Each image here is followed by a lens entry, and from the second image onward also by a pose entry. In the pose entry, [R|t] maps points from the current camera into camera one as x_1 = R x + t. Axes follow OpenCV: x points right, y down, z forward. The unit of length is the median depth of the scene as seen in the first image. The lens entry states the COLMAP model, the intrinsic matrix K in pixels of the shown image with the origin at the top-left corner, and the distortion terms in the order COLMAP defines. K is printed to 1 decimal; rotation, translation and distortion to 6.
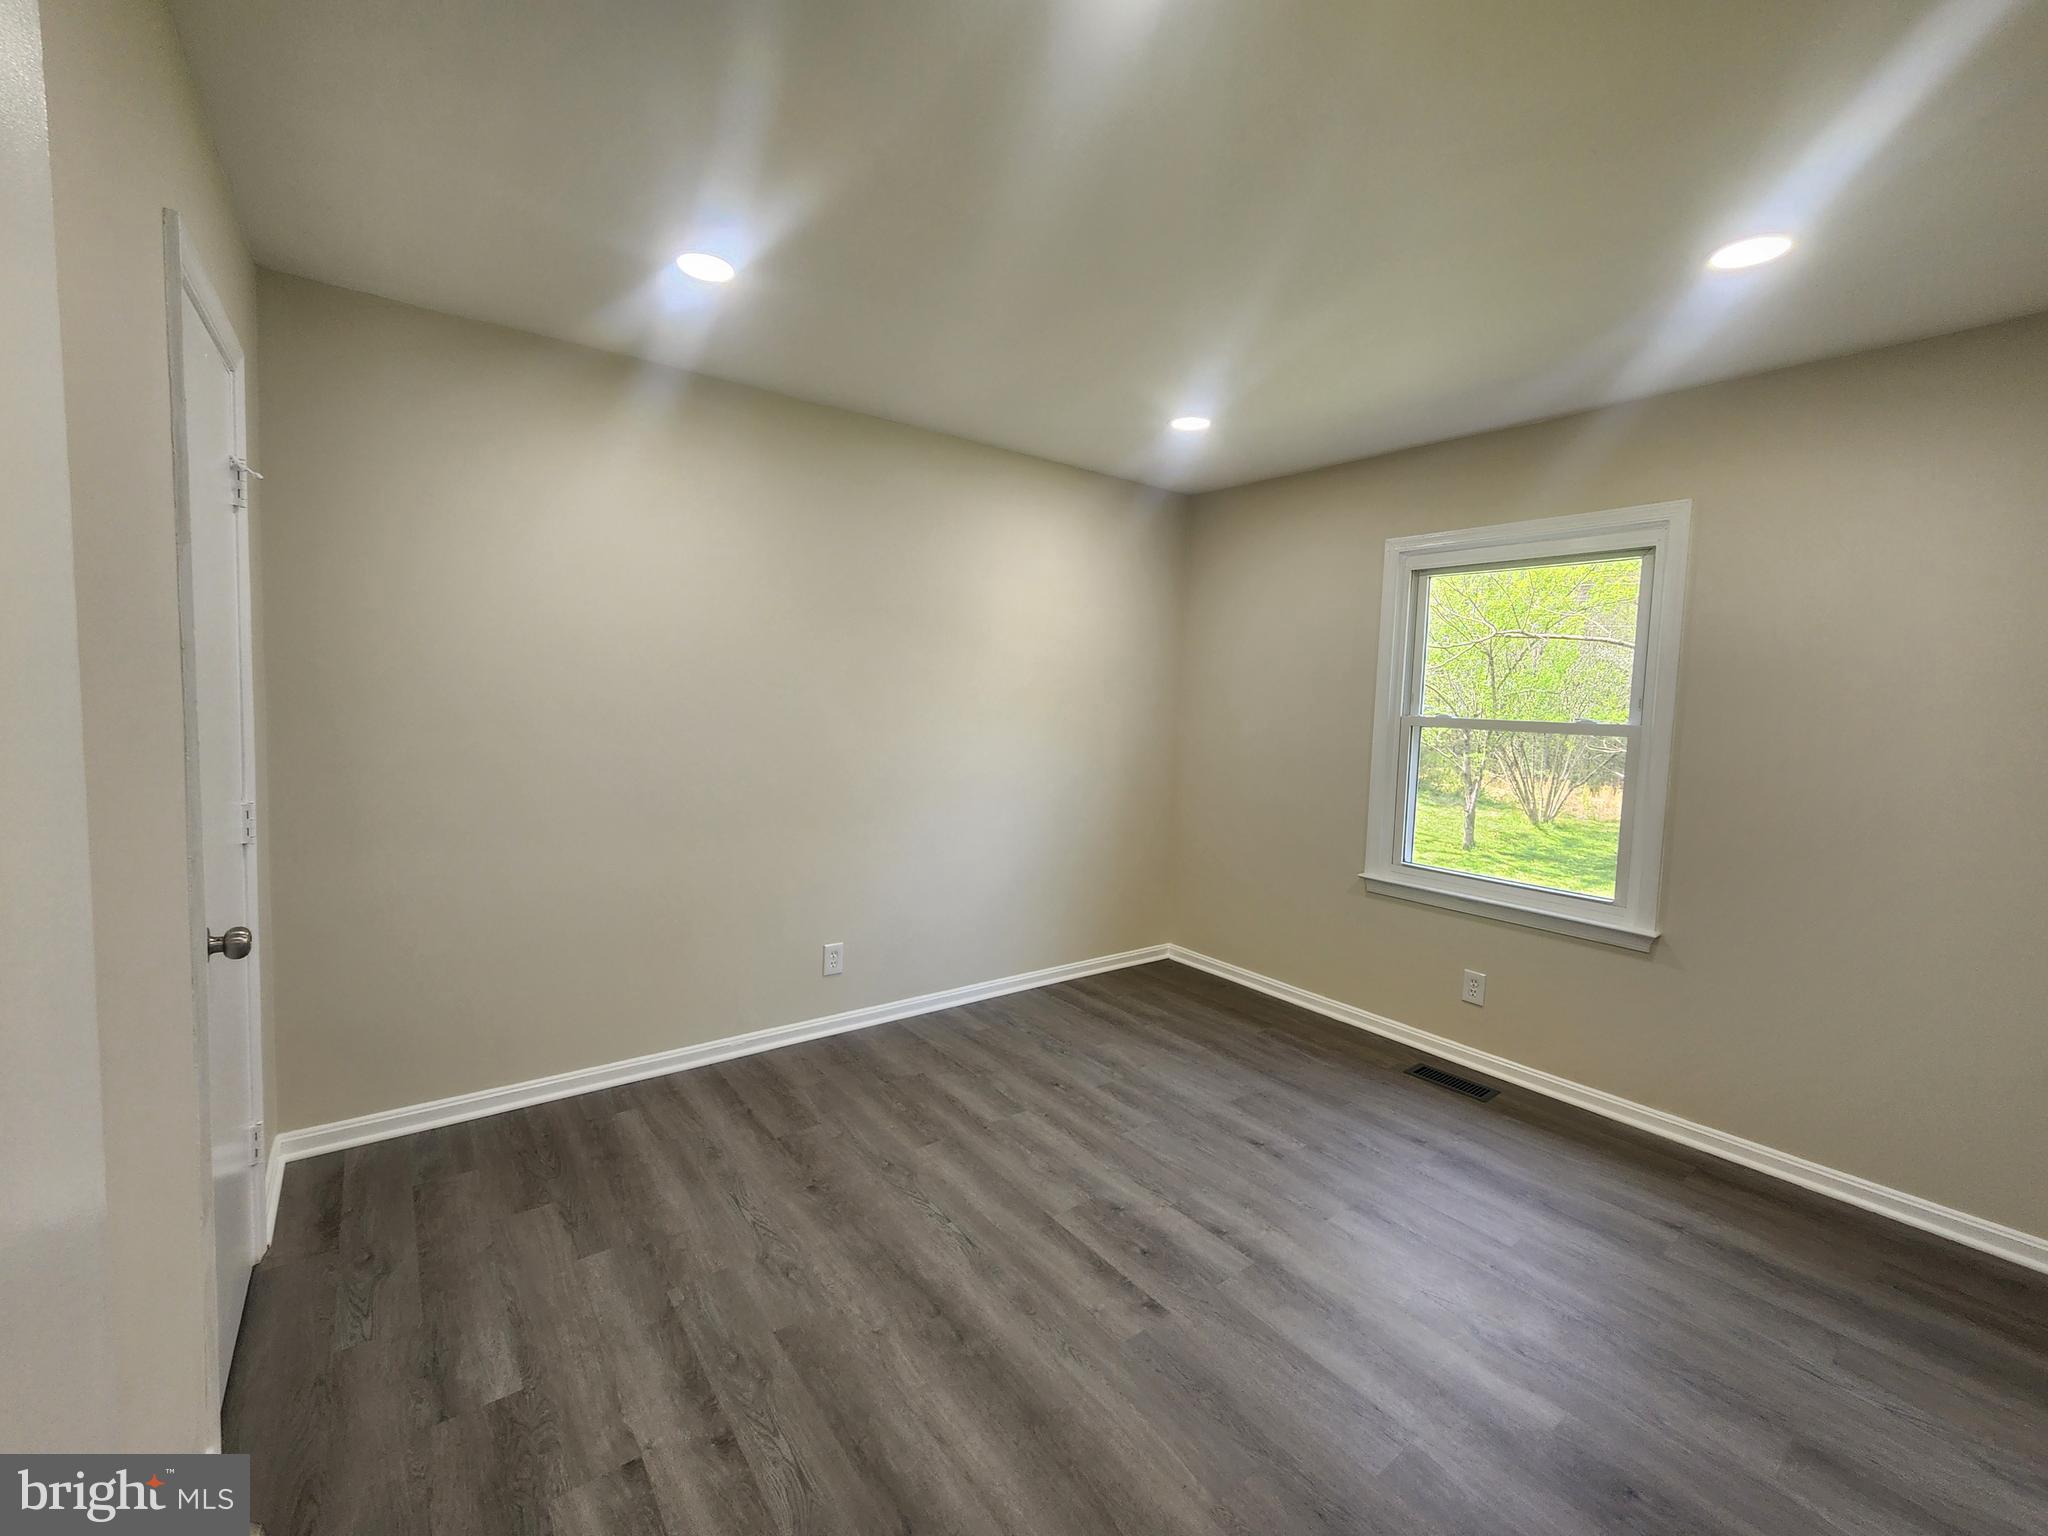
lens RADIAL K [[838.4, 0, 1003.3], [0, 838.4, 758.1], [0, 0, 1]] dist [0.003962, -0.001534]
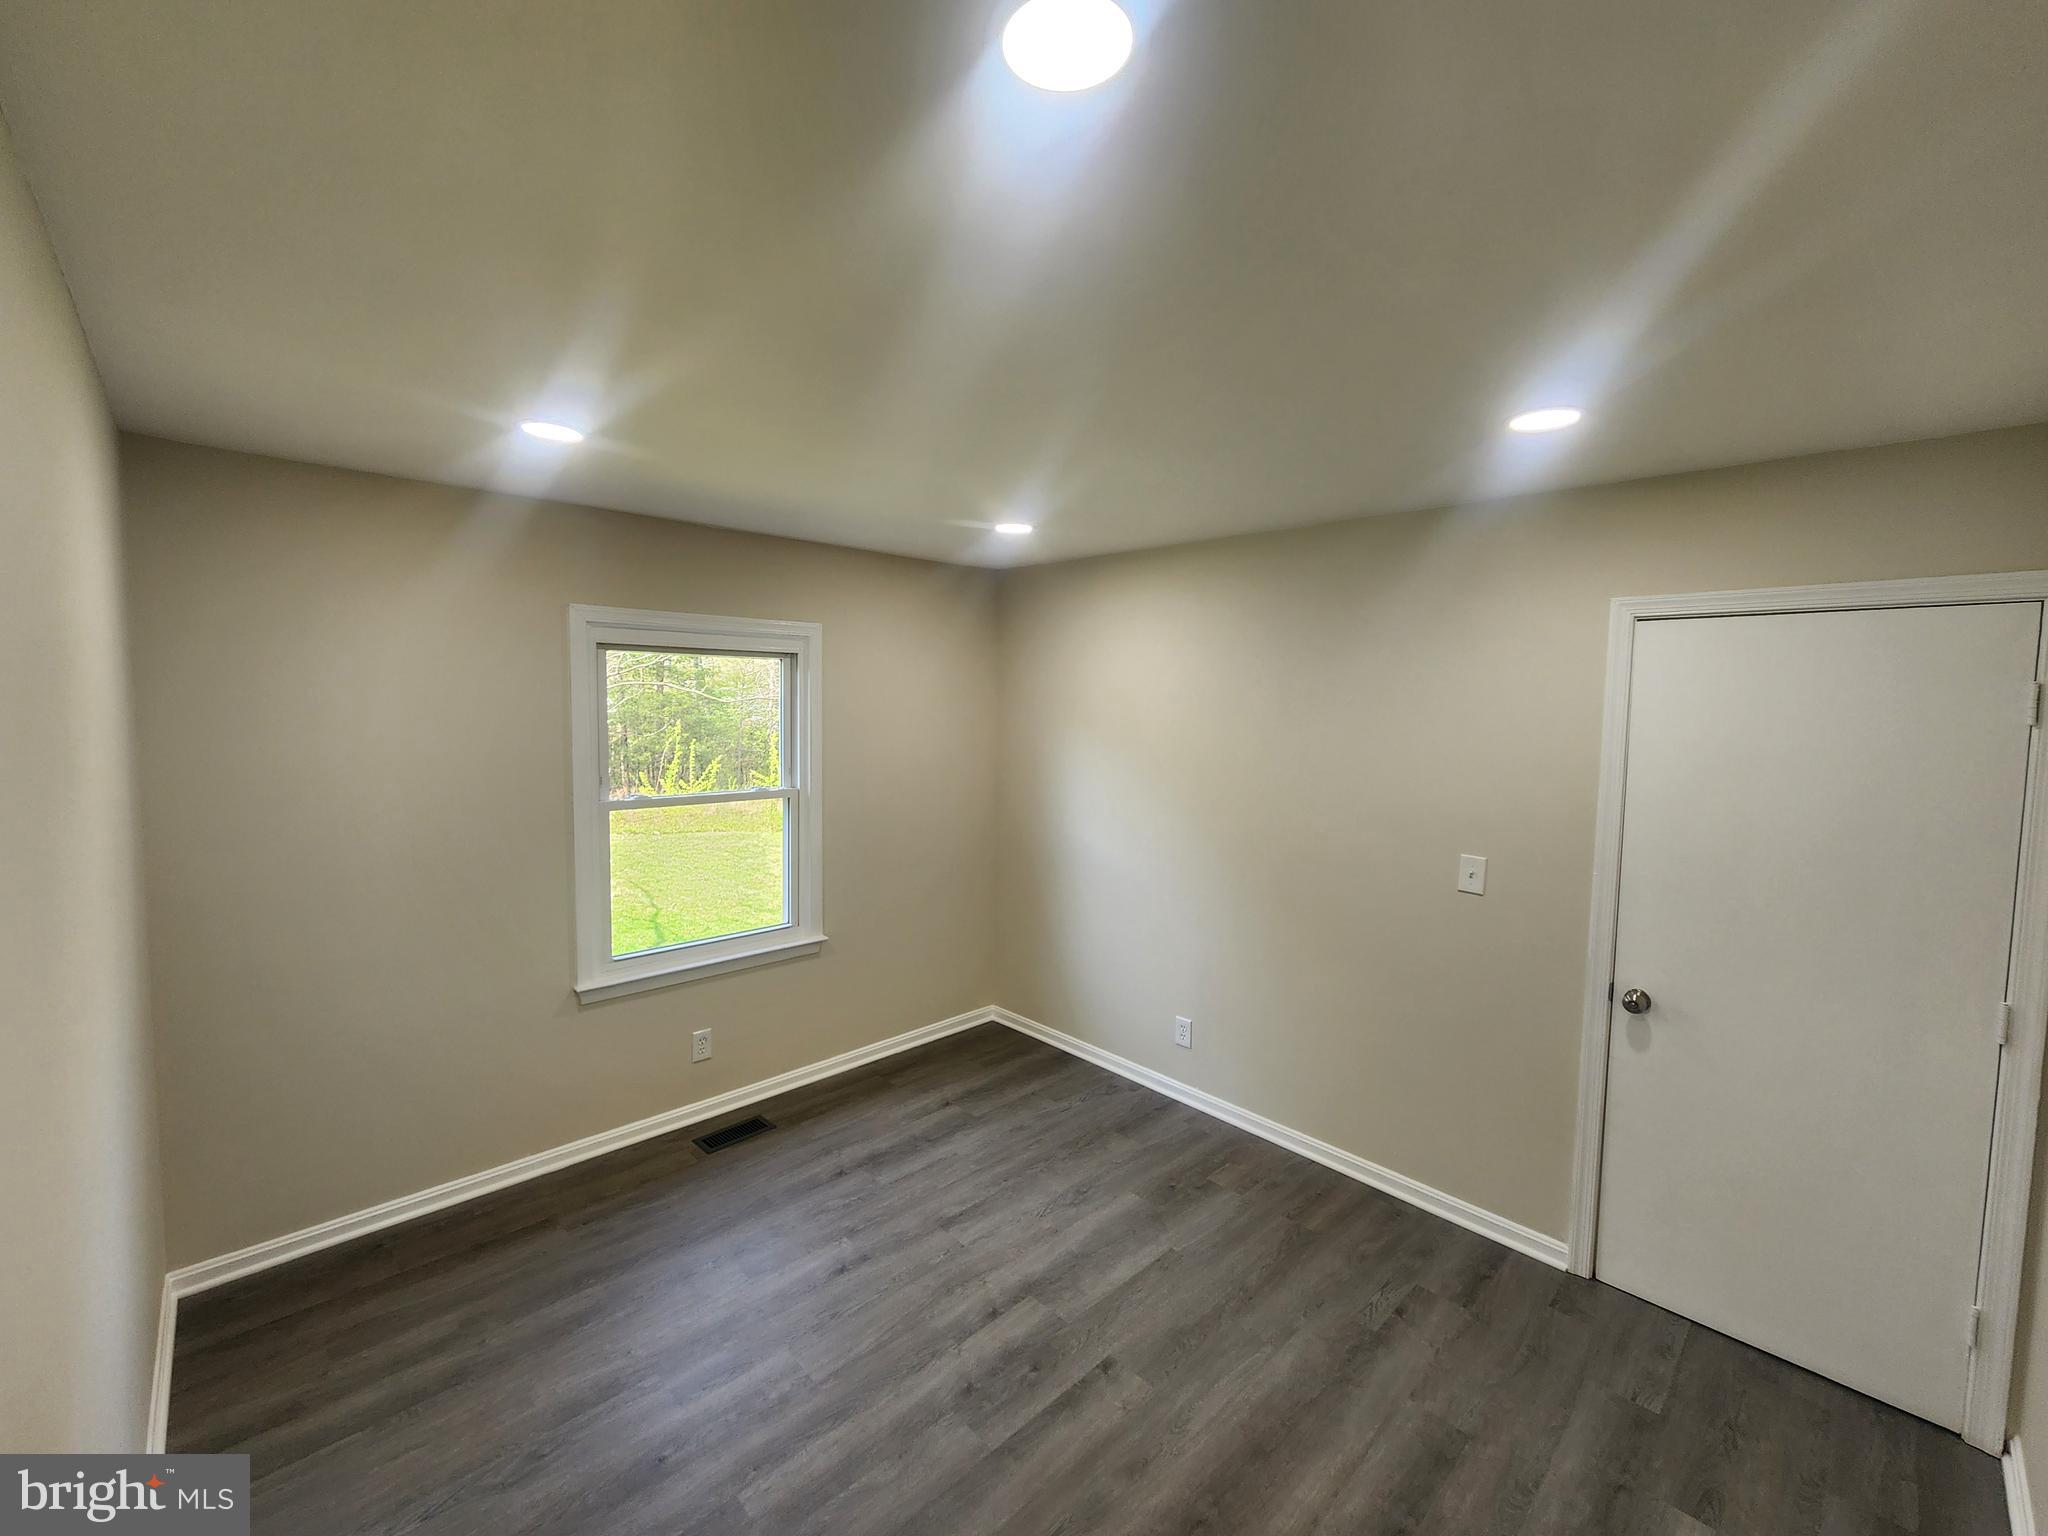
lens RADIAL K [[838.4, 0, 1022.1], [0, 838.4, 765.2], [0, 0, 1]] dist [0.003962, -0.001534]
pose [[-0.122831, -0.112675, 0.986011, -0.675646], [0.059682, 0.990897, 0.120668, -0.247967], [-0.990631, 0.073669, -0.114989, 0.937897]]
